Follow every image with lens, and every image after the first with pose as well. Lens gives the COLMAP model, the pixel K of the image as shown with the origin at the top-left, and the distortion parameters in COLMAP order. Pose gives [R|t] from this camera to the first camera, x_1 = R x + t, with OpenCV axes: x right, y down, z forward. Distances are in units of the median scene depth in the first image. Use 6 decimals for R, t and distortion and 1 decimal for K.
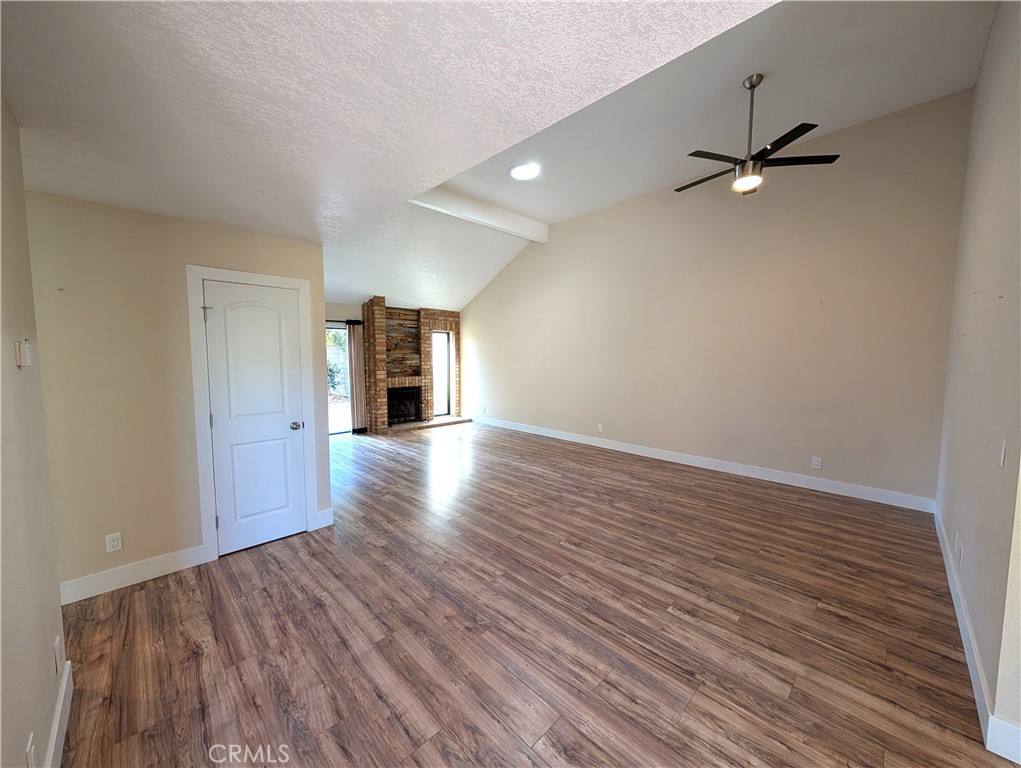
lens RADIAL K [[385.8, 0, 510.5], [0, 385.8, 384.0], [0, 0, 1]] dist [-0.001030, 0.000012]
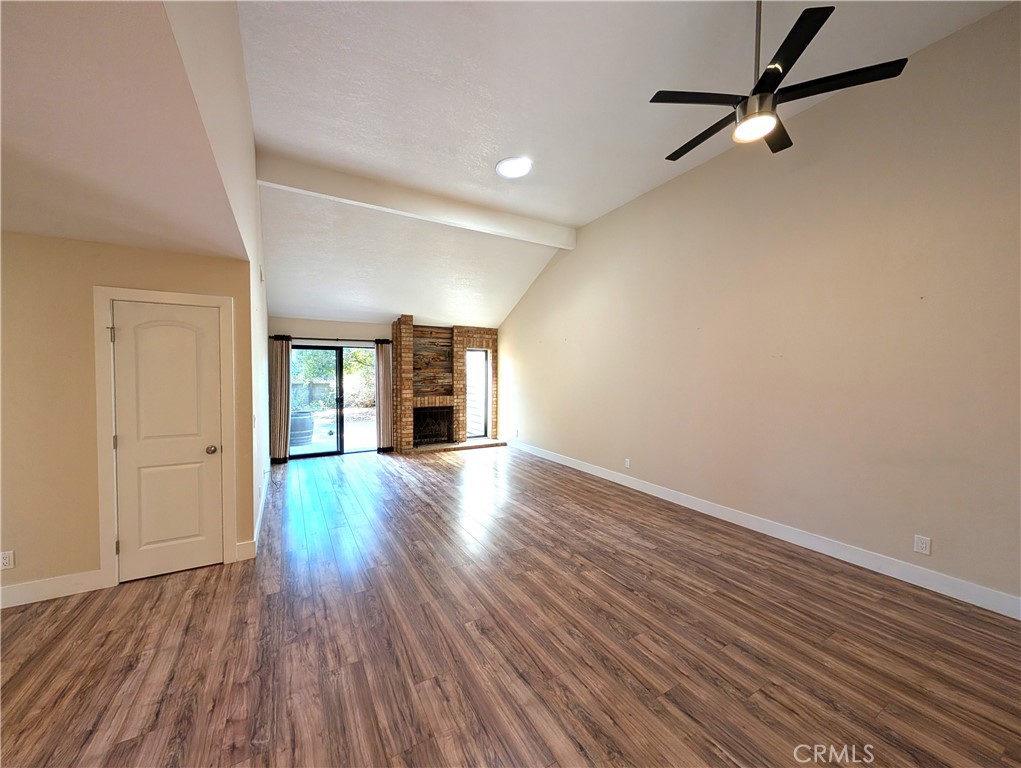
lens RADIAL K [[385.8, 0, 510.5], [0, 385.8, 384.0], [0, 0, 1]] dist [-0.001030, 0.000012]
pose [[0.967480, 0.009738, -0.252762, 0.172059], [-0.021274, 0.998851, -0.042945, -0.012578], [0.252053, 0.046926, 0.966575, 0.113691]]
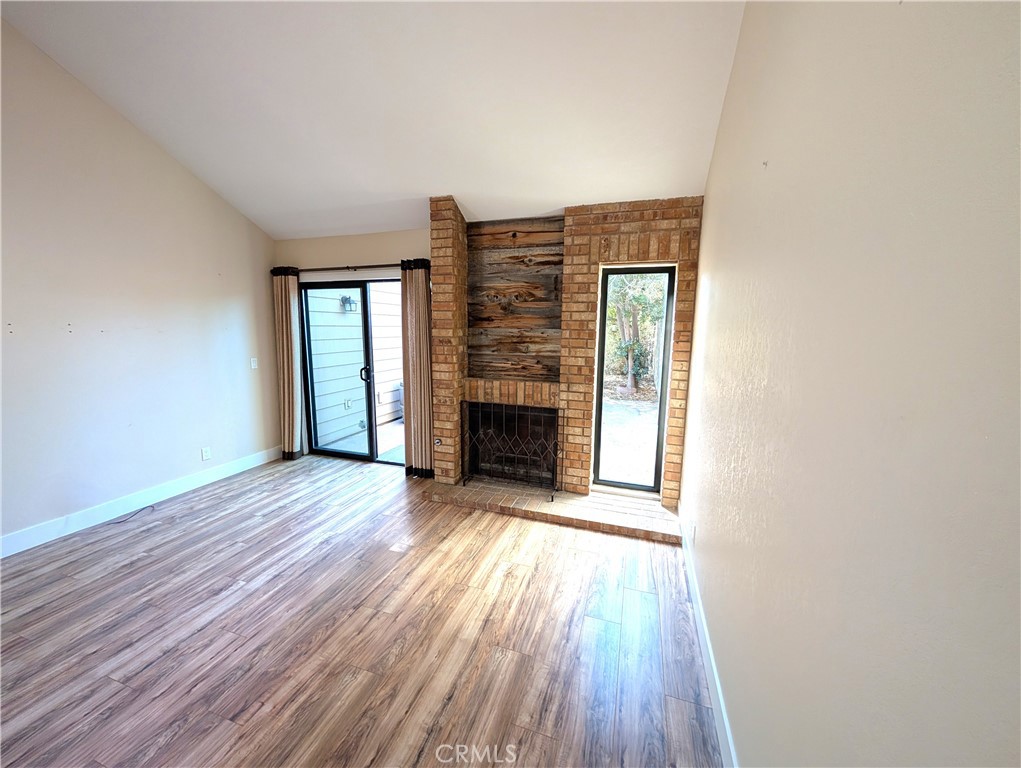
lens RADIAL K [[385.8, 0, 510.5], [0, 385.8, 384.0], [0, 0, 1]] dist [-0.001030, 0.000012]
pose [[0.449257, 0.133721, -0.883338, 0.119470], [-0.077527, 0.990840, 0.110566, -0.069070], [0.890032, 0.018810, 0.455509, 0.873029]]
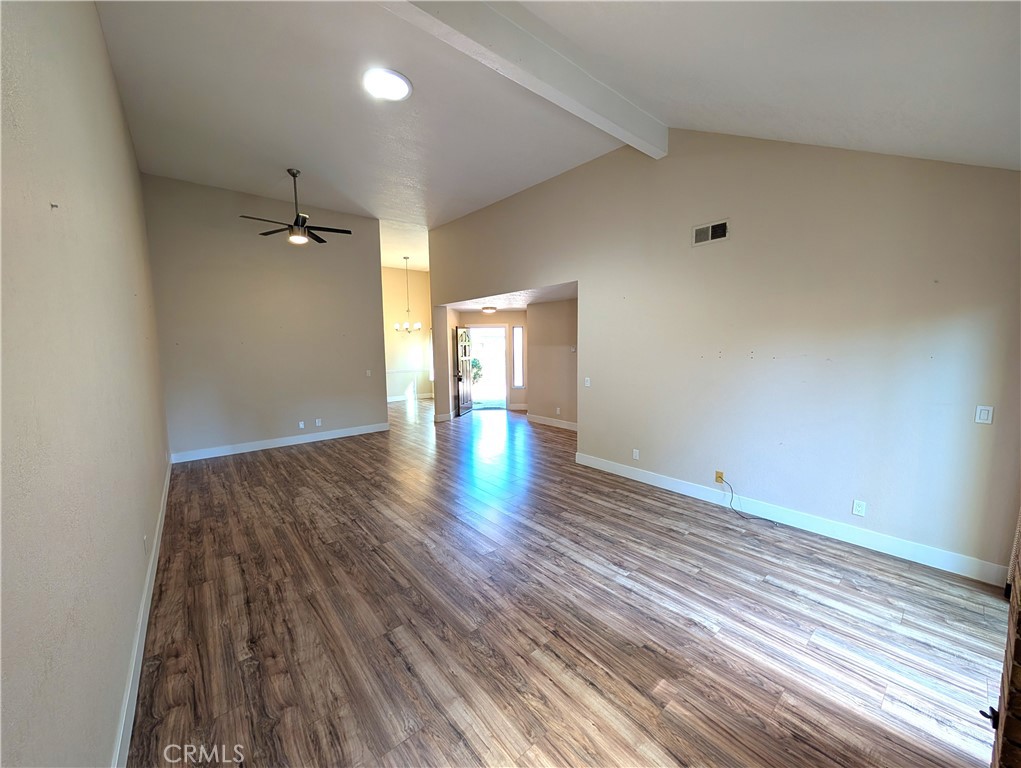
lens RADIAL K [[385.8, 0, 510.5], [0, 385.8, 384.0], [0, 0, 1]] dist [-0.001030, 0.000012]
pose [[-0.996203, 0.000195, 0.087061, -0.158451], [0.015528, 0.984360, 0.175484, -0.101099], [-0.085665, 0.176169, -0.980625, 1.163944]]
